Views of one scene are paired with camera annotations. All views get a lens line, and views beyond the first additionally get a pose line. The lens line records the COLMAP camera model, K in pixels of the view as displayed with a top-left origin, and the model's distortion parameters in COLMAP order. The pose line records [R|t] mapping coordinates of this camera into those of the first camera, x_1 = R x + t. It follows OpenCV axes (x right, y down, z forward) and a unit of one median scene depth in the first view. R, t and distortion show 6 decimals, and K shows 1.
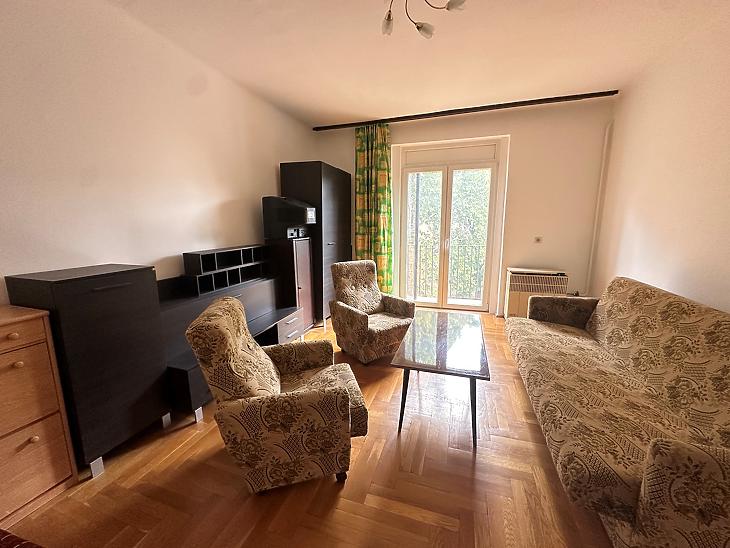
lens RADIAL K [[293.2, 0, 364.6], [0, 293.2, 278.2], [0, 0, 1]] dist [-0.003349, 0.000258]
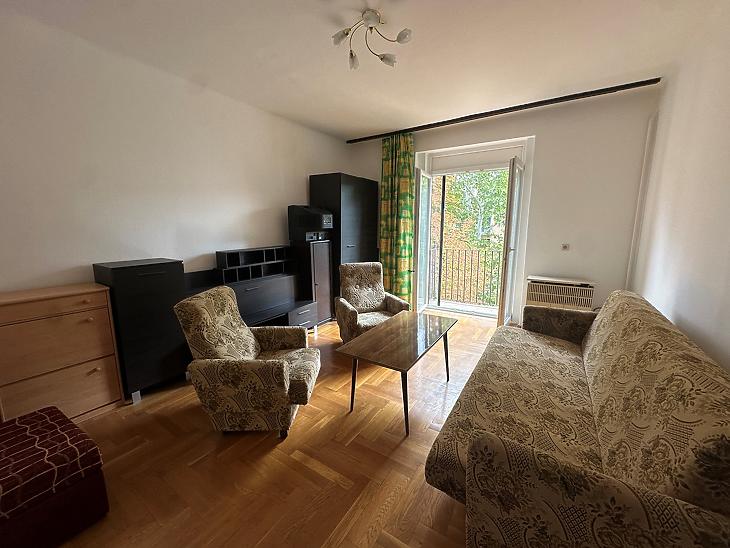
lens RADIAL K [[293.2, 0, 363.8], [0, 293.2, 278.3], [0, 0, 1]] dist [-0.003349, 0.000258]
pose [[0.965205, 0.049564, -0.256756, 0.353549], [-0.050722, 0.998711, 0.002112, -0.003443], [0.256529, 0.010984, 0.966474, -0.083254]]
